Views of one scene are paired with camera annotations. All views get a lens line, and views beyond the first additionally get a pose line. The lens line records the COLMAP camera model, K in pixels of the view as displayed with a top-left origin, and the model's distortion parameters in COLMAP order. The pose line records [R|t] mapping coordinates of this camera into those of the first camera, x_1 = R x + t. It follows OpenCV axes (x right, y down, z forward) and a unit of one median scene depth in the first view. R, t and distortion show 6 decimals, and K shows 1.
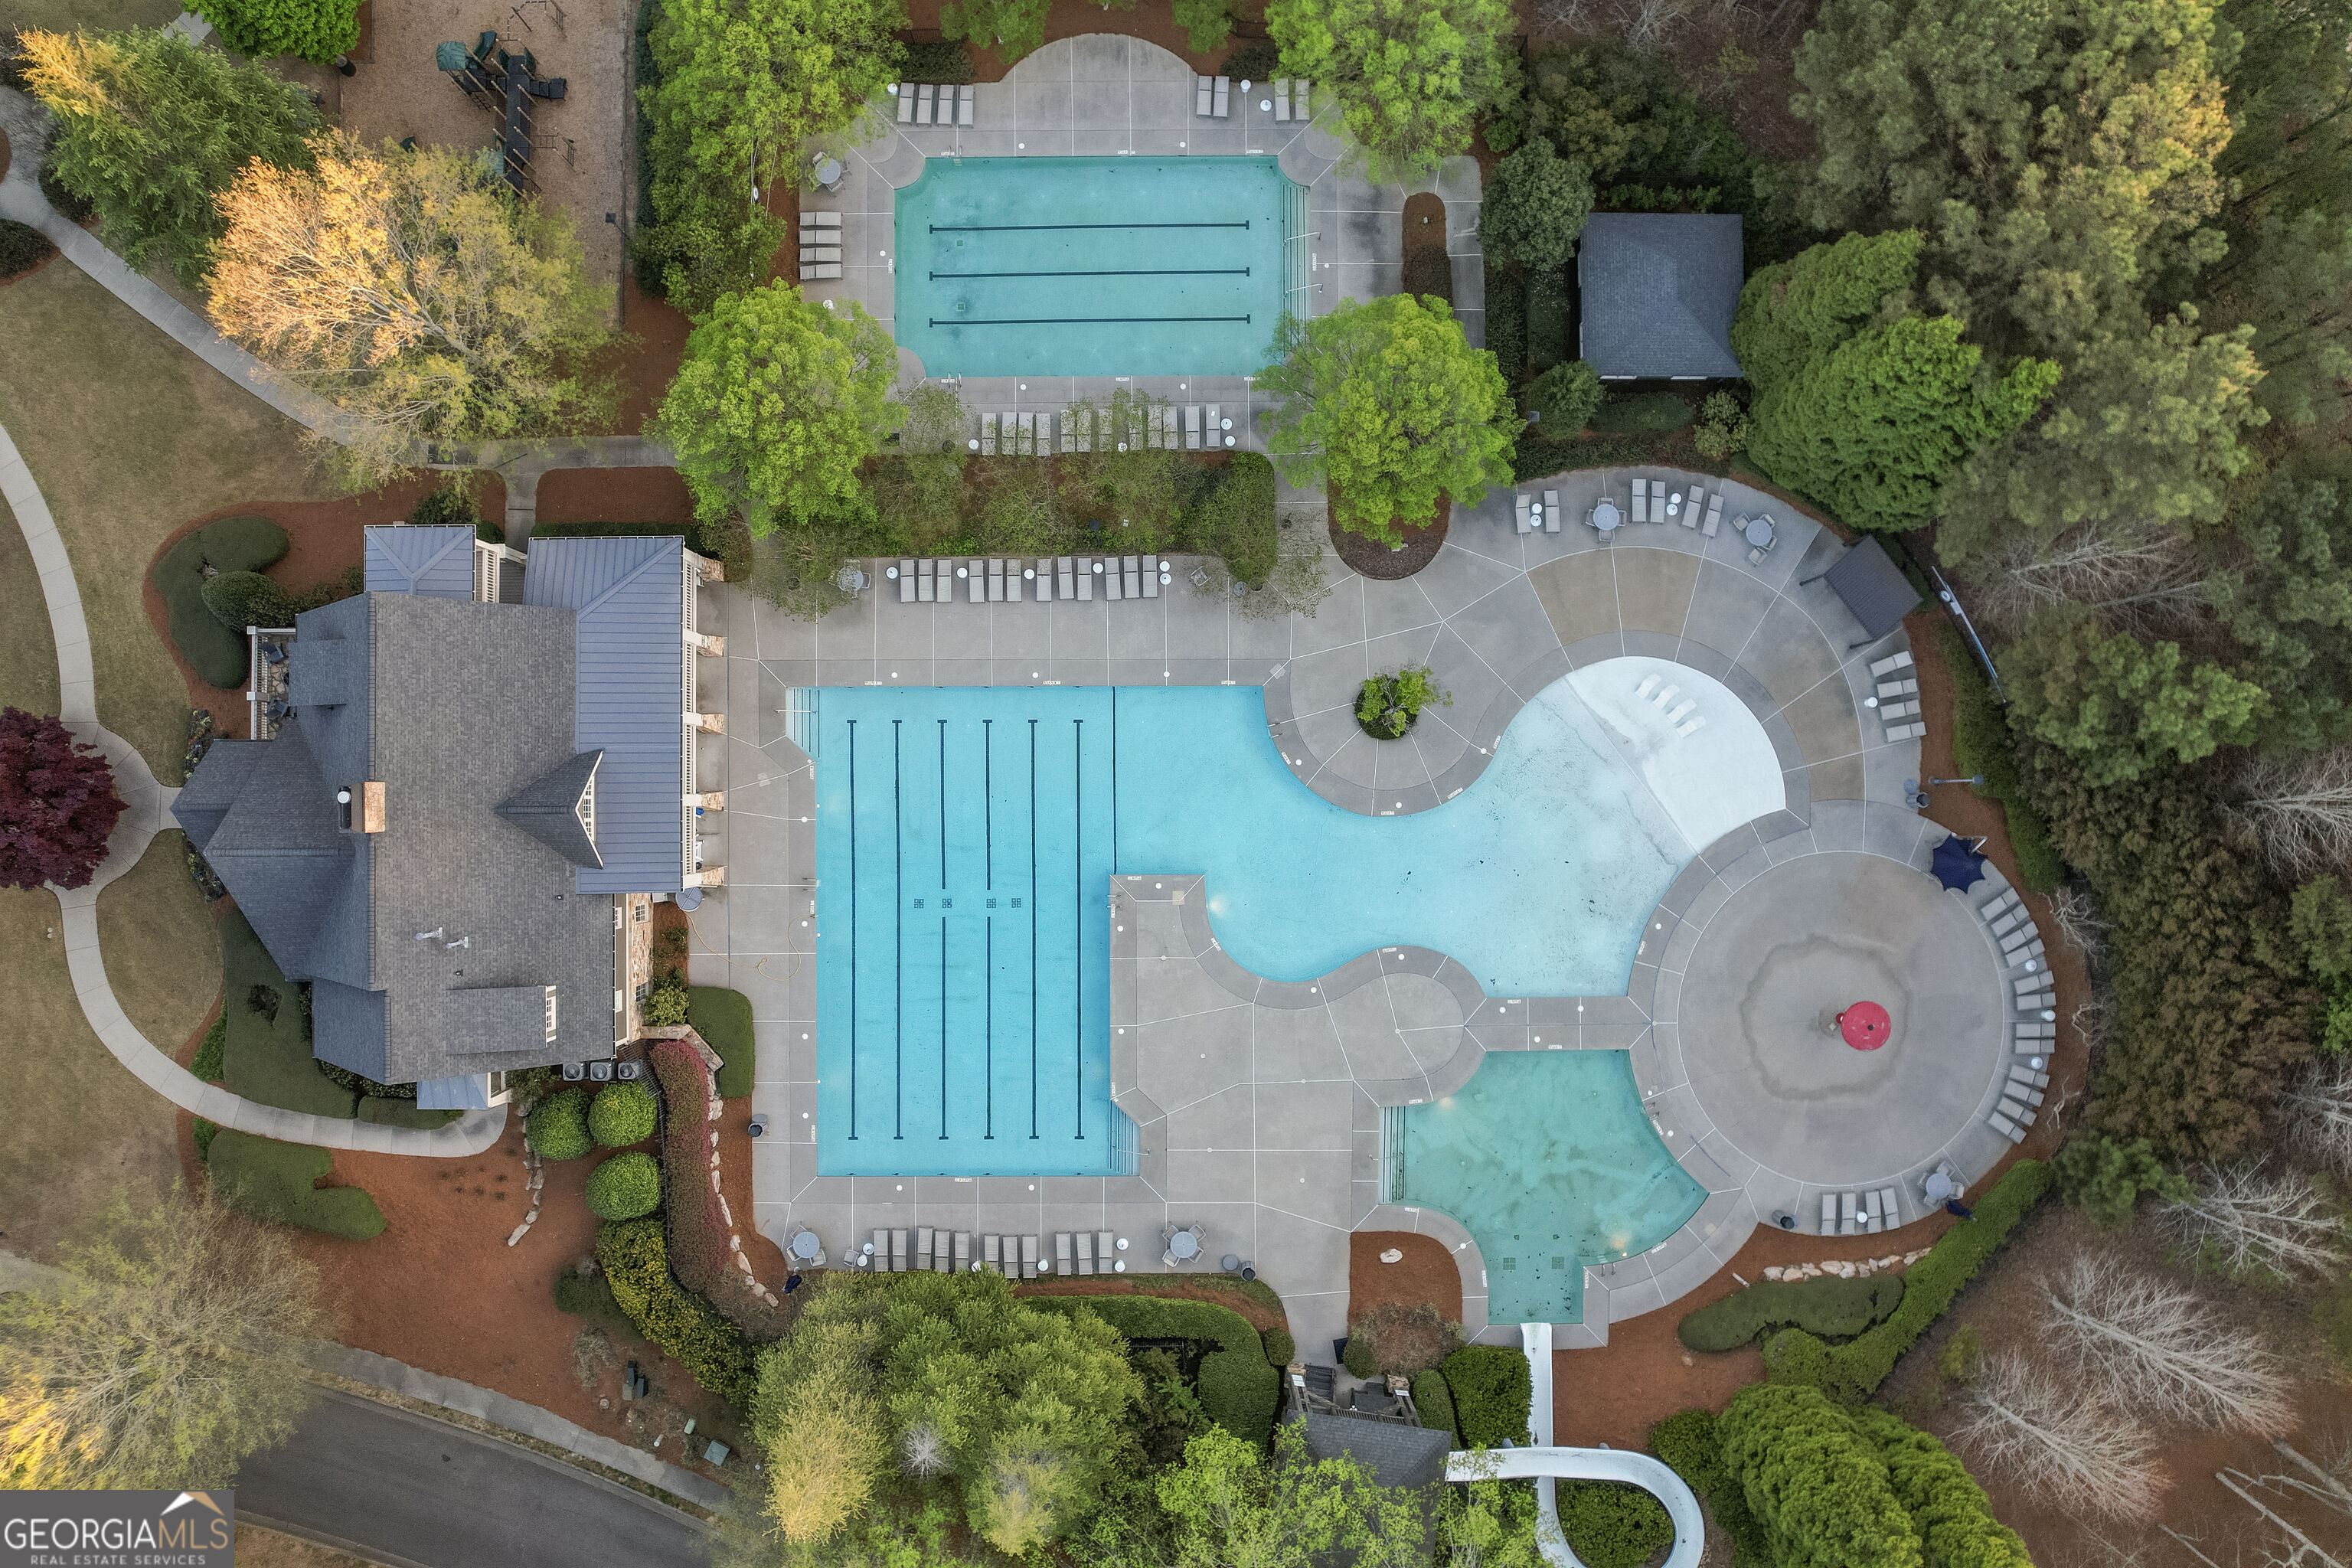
lens RADIAL K [[1513.9, 0, 1180.9], [0, 1513.9, 799.2], [0, 0, 1]] dist [-0.077950, 0.067584]
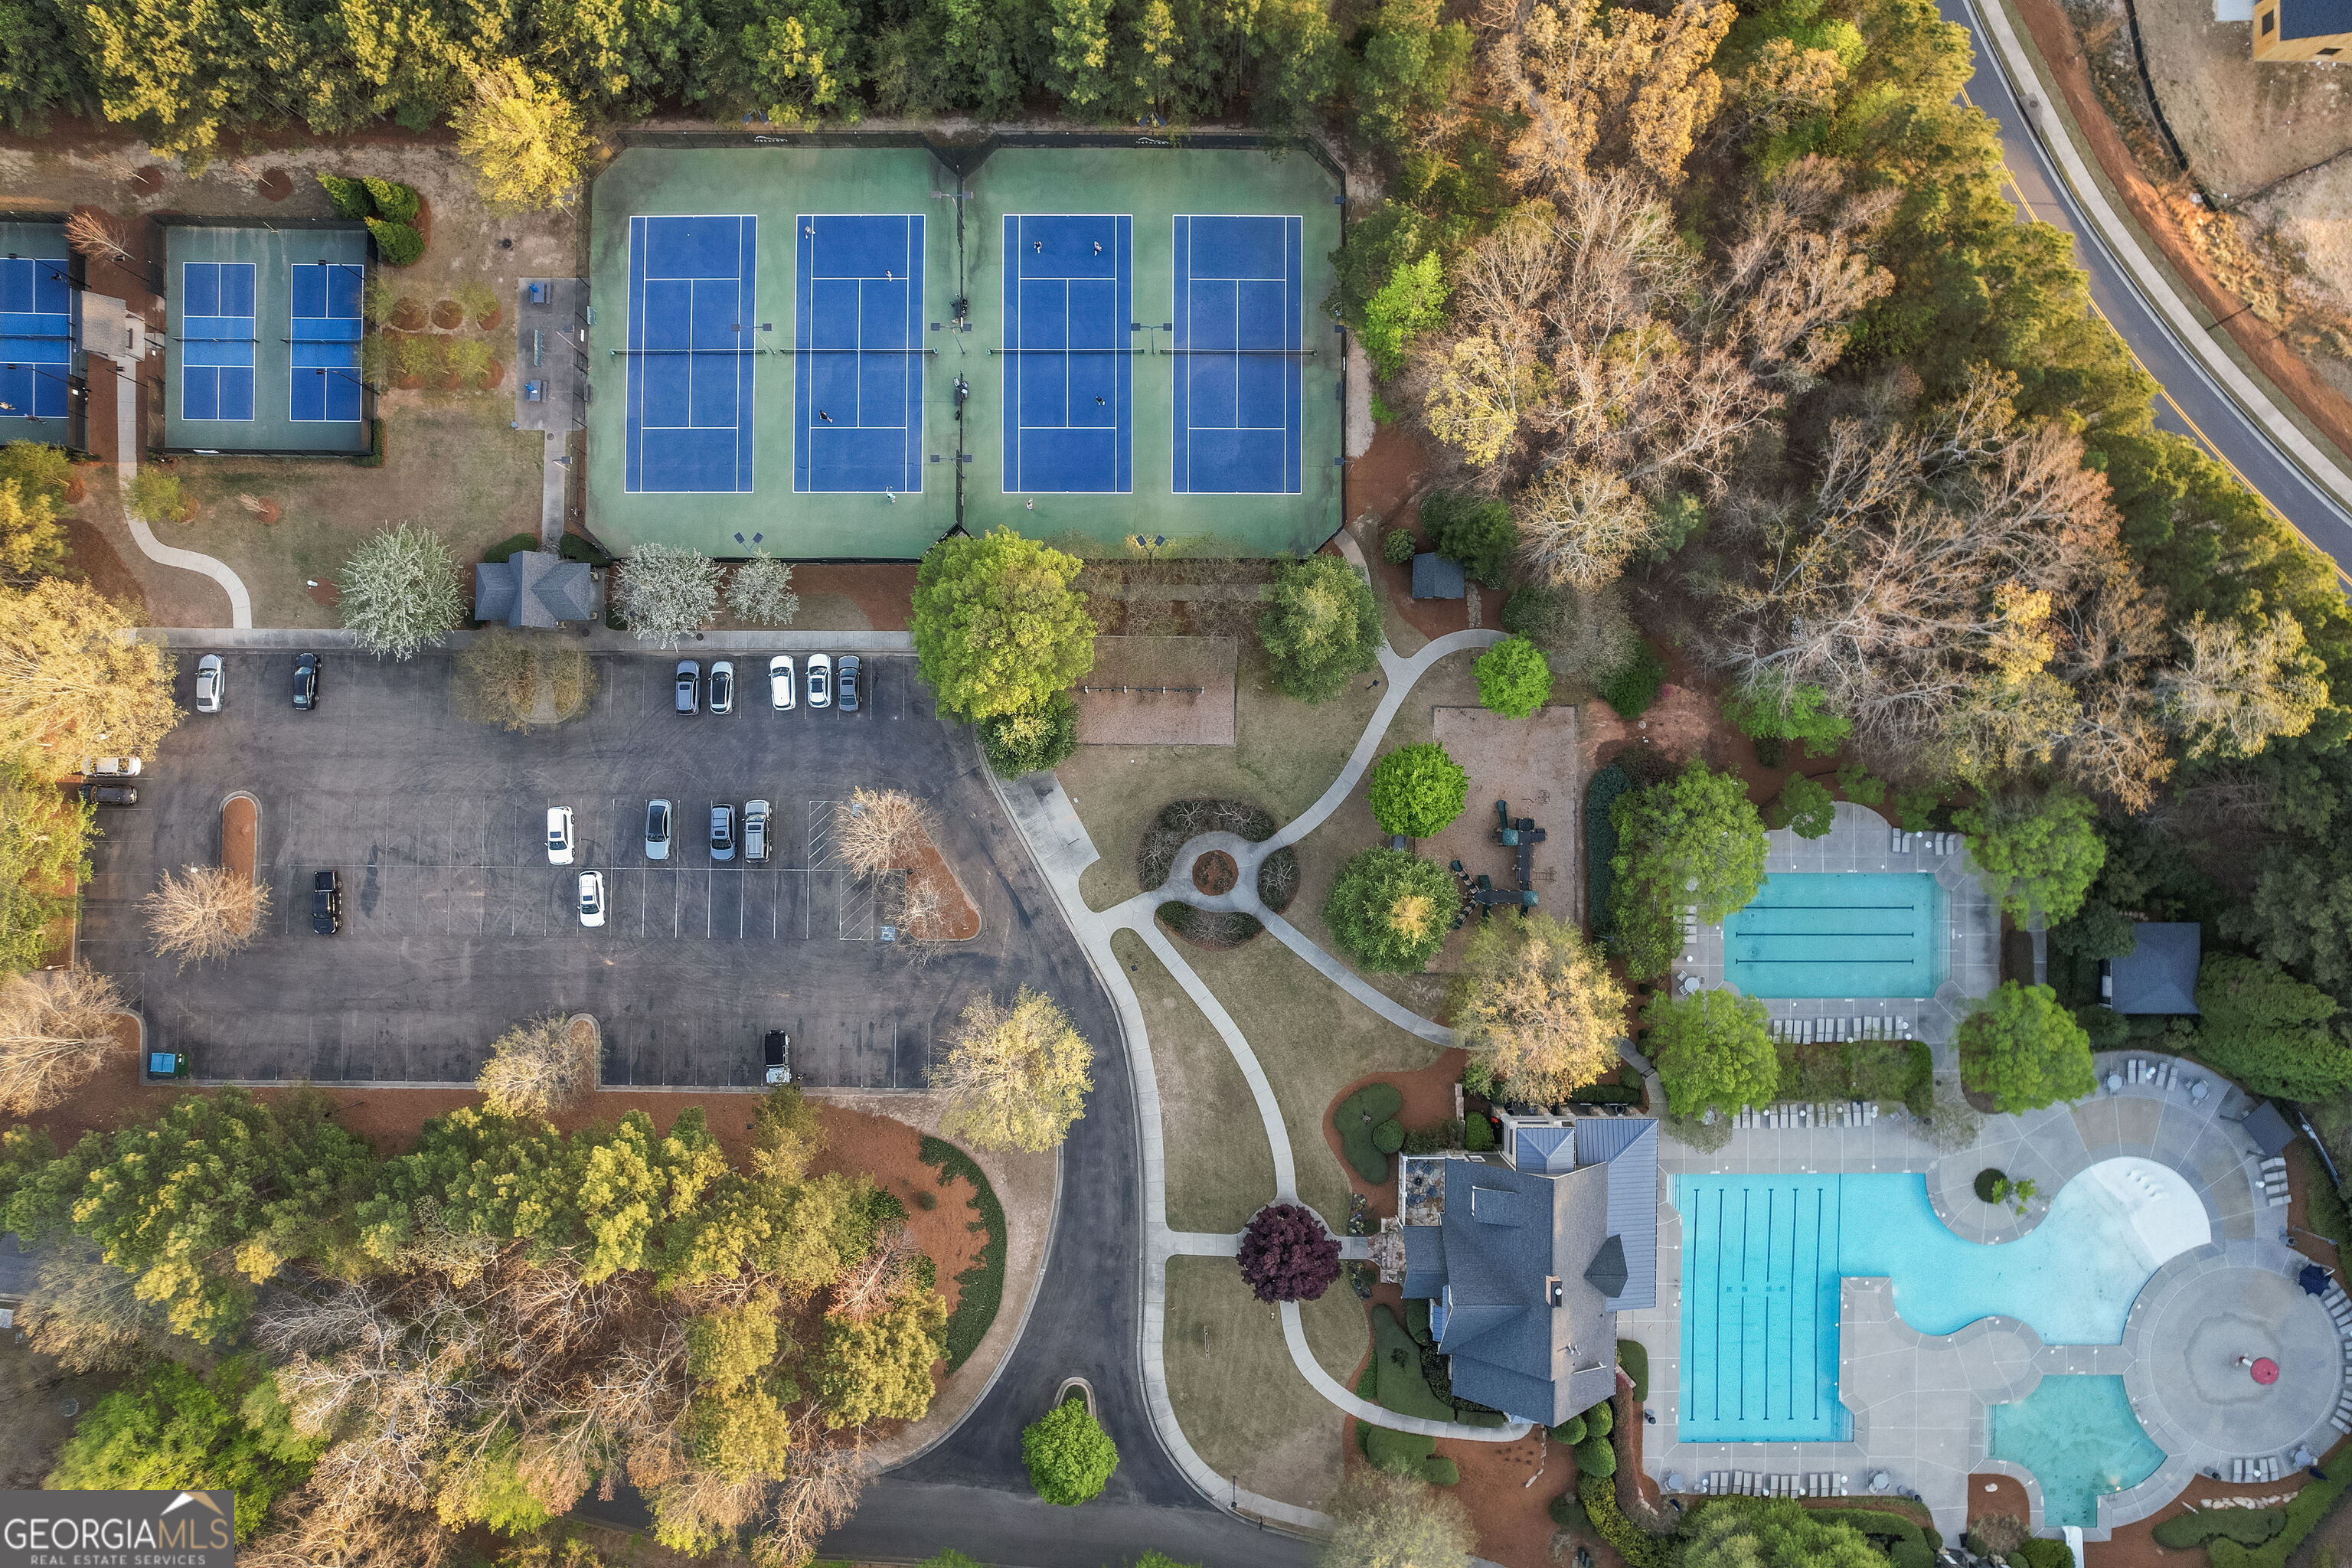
lens RADIAL K [[1513.9, 0, 1182.0], [0, 1513.9, 798.6], [0, 0, 1]] dist [-0.077950, 0.067584]
pose [[0.999918, 0.011951, -0.004611, -0.839265], [-0.011963, 0.999925, -0.002672, -0.511837], [0.004579, 0.002727, 0.999986, -0.795465]]
